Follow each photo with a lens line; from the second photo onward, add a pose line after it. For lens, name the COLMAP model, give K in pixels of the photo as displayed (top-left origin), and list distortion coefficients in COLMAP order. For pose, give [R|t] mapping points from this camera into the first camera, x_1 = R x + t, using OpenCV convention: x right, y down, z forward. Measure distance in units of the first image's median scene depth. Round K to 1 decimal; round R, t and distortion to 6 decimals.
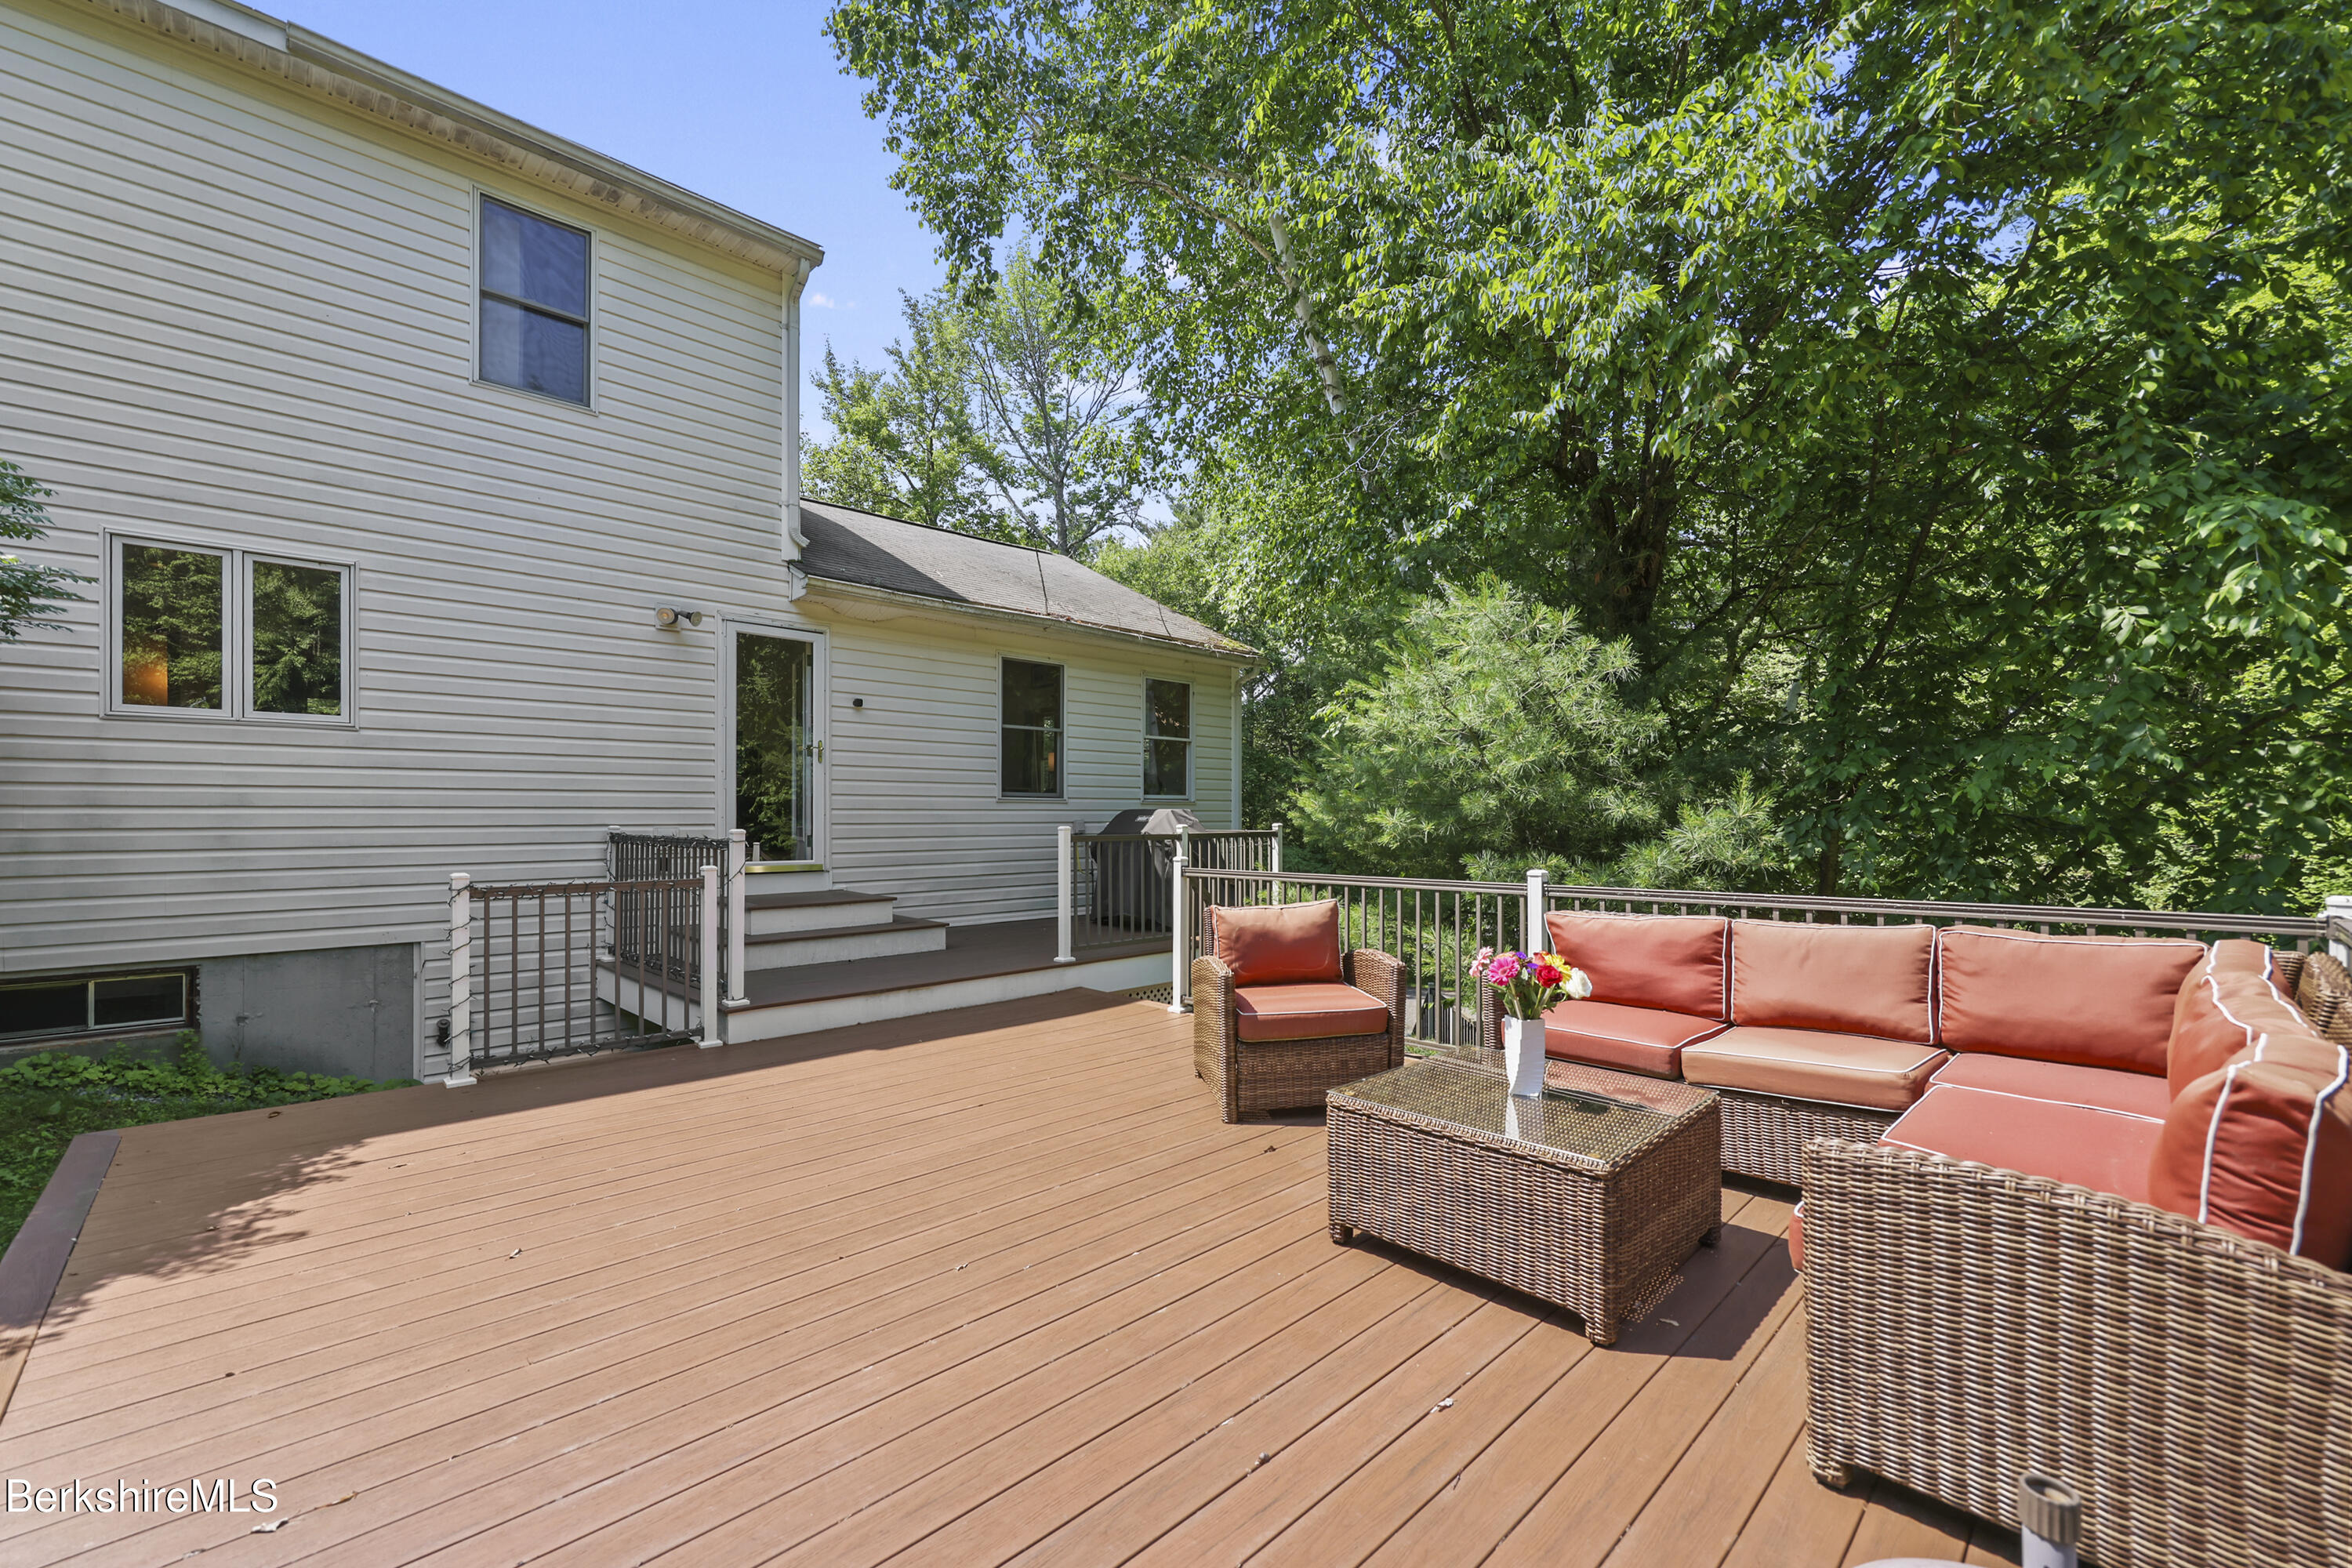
lens RADIAL K [[960.7, 0, 1172.0], [0, 960.7, 815.4], [0, 0, 1]] dist [0.000096, 0.000194]
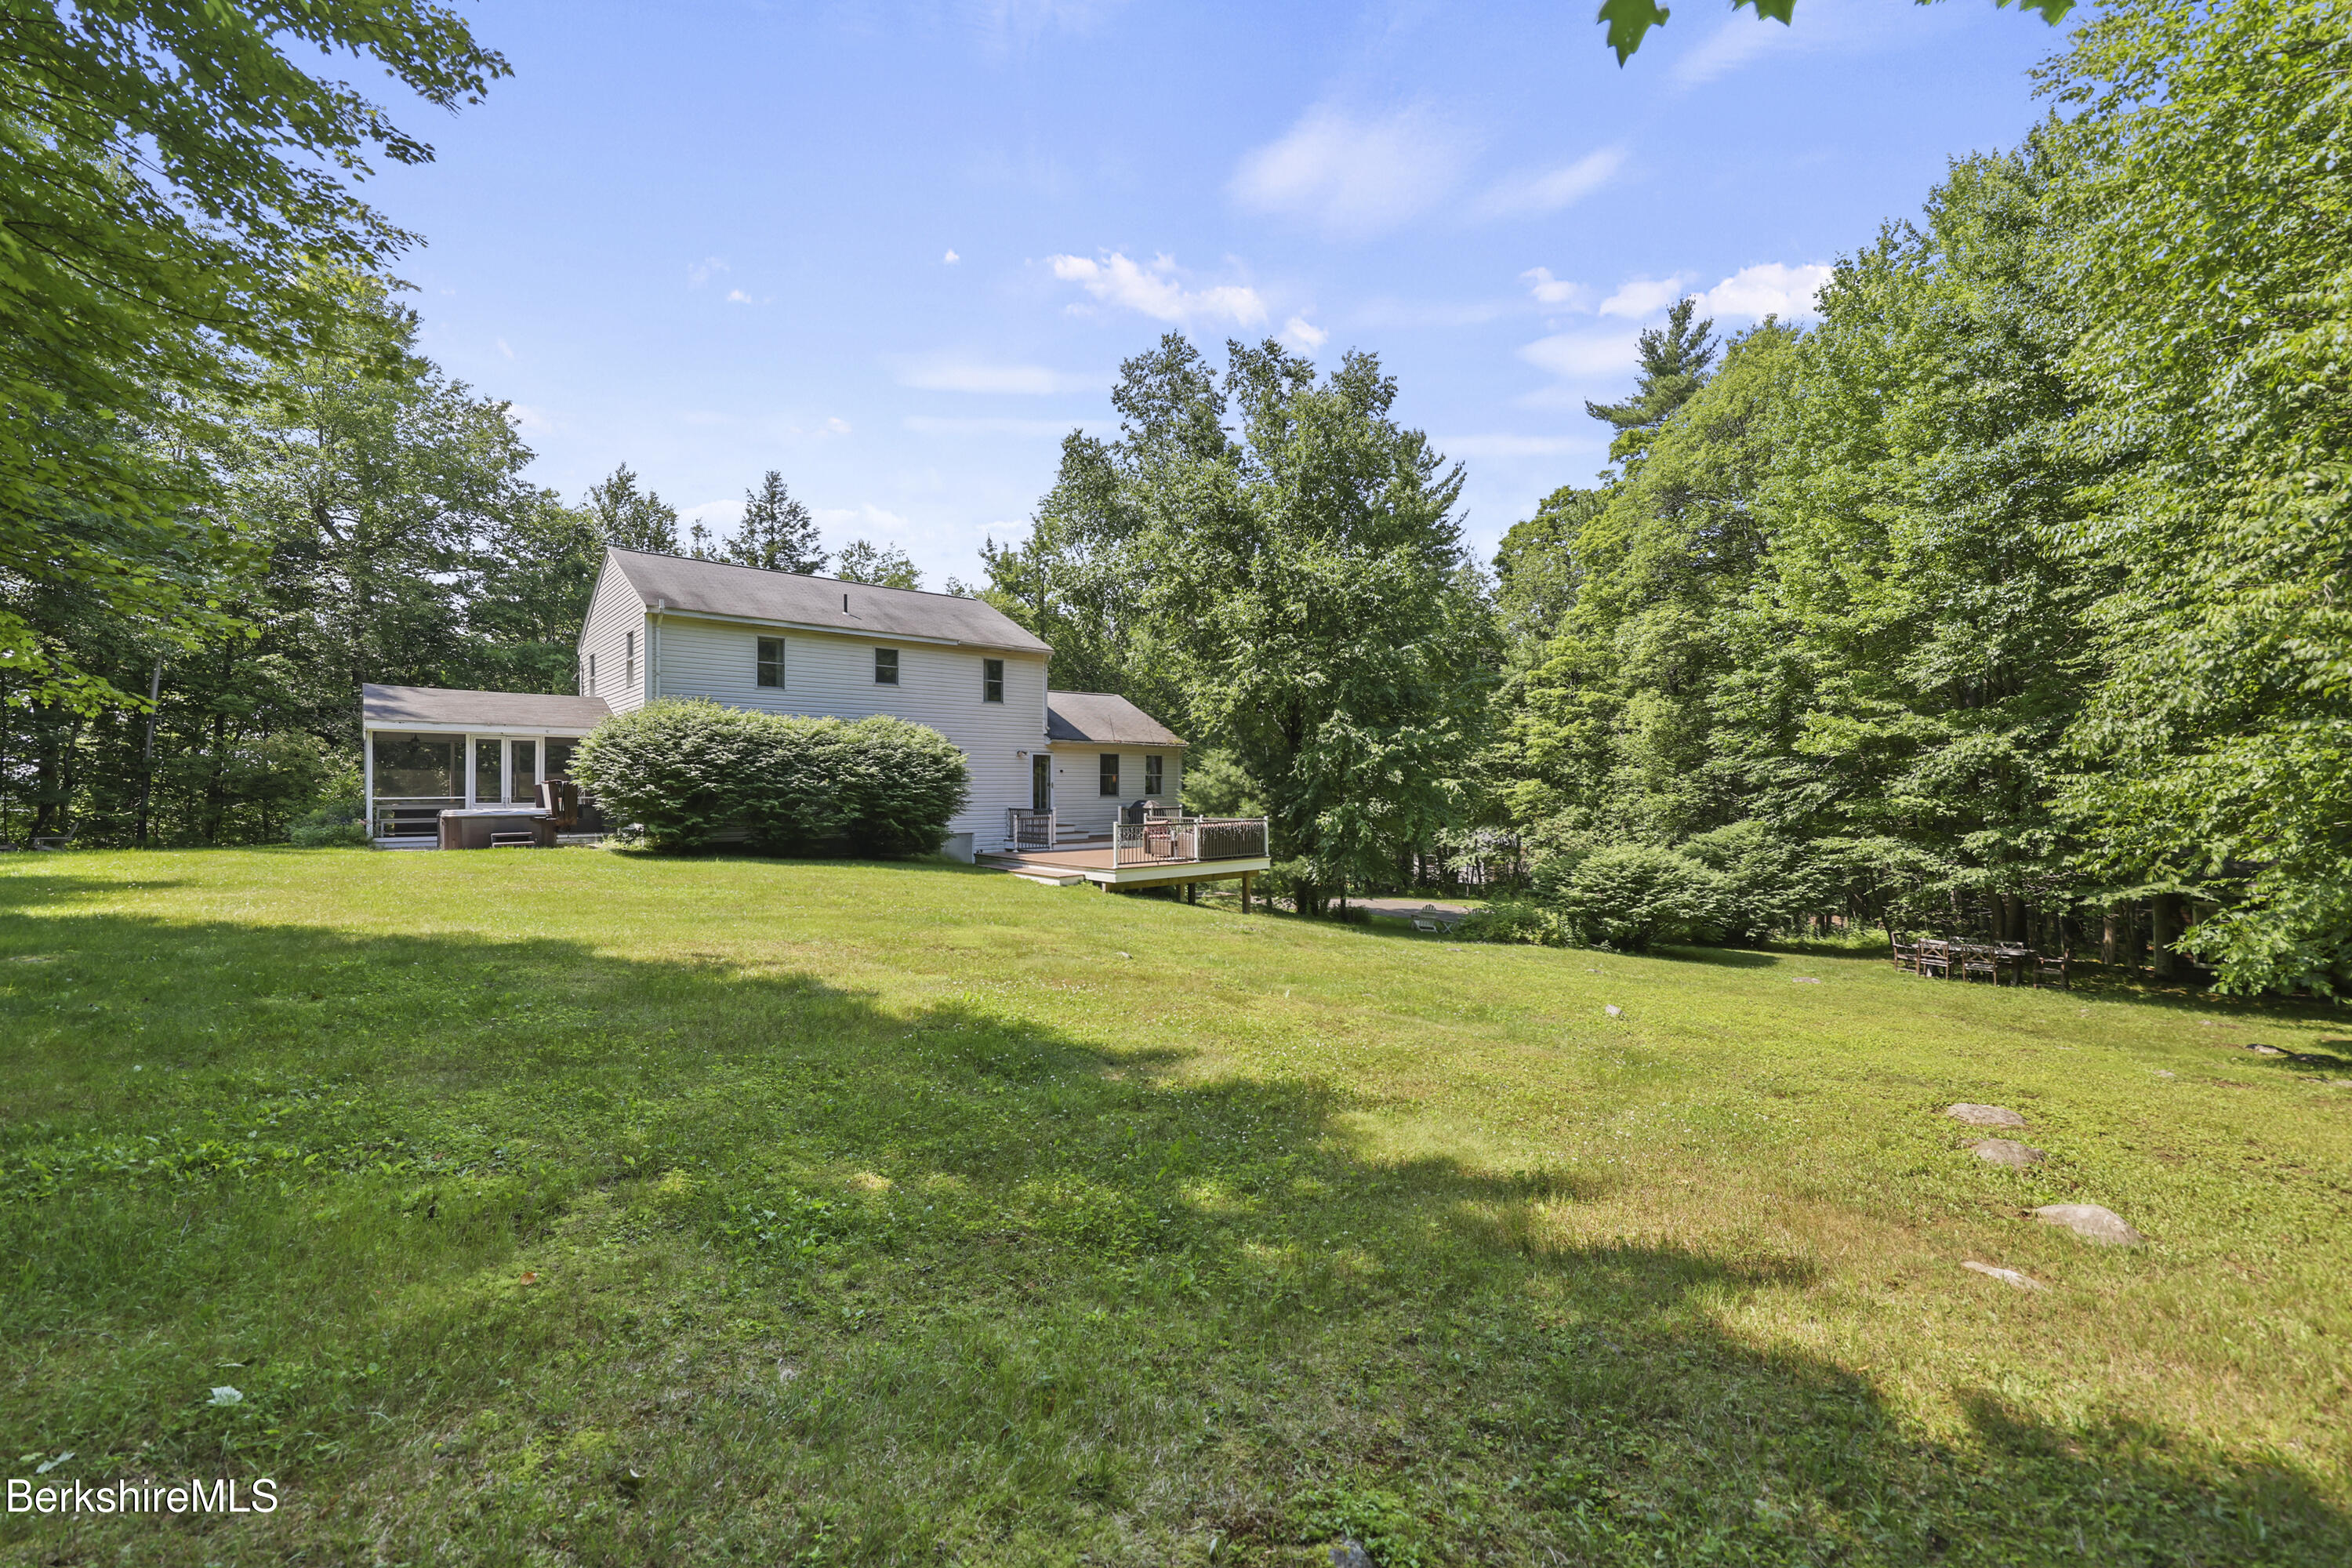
lens RADIAL K [[960.7, 0, 1172.0], [0, 960.7, 815.4], [0, 0, 1]] dist [0.000096, 0.000194]
pose [[0.998568, 0.002553, -0.053438, 0.304611], [-0.000791, 0.999456, 0.032968, -0.078564], [0.053493, -0.032879, 0.998027, -2.838445]]
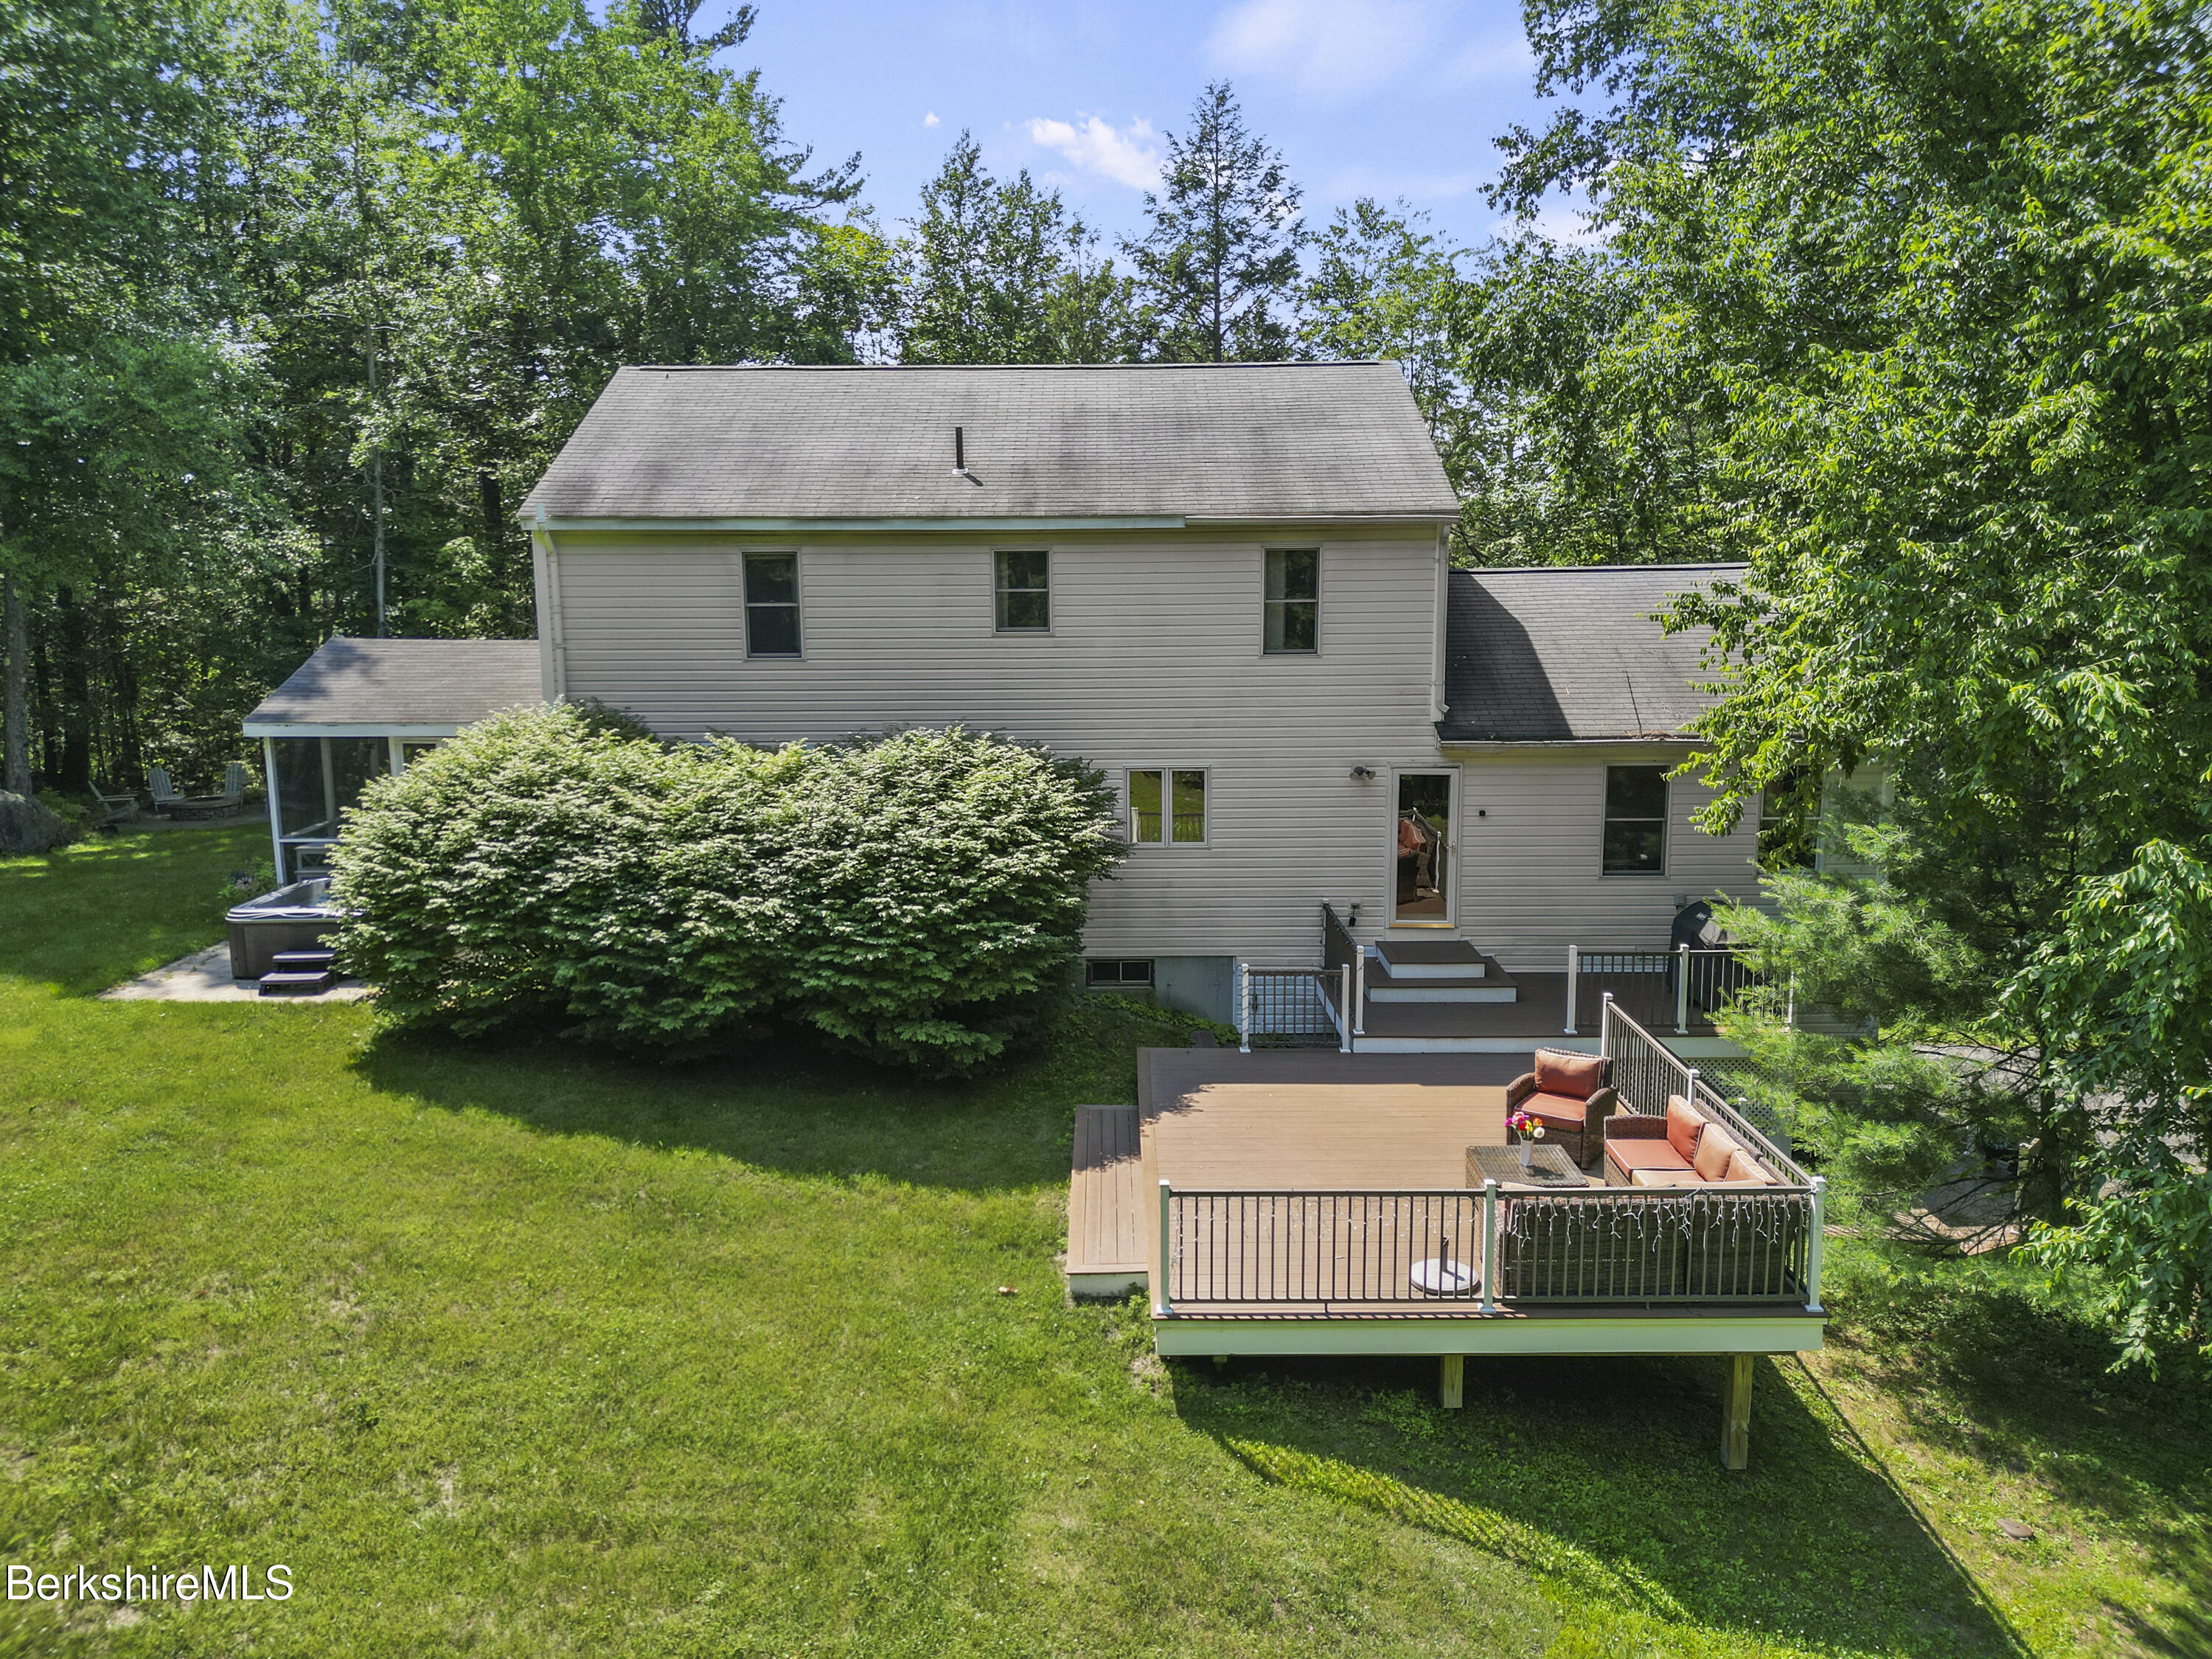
lens RADIAL K [[1590.7, 0, 1101.8], [0, 1590.7, 767.9], [0, 0, 1]] dist [0.039527, 0.000293]
pose [[0.718629, 0.101134, -0.688000, 0.989892], [0.005664, 0.988484, 0.151221, -0.609594], [0.695371, -0.112568, 0.709780, -1.180734]]
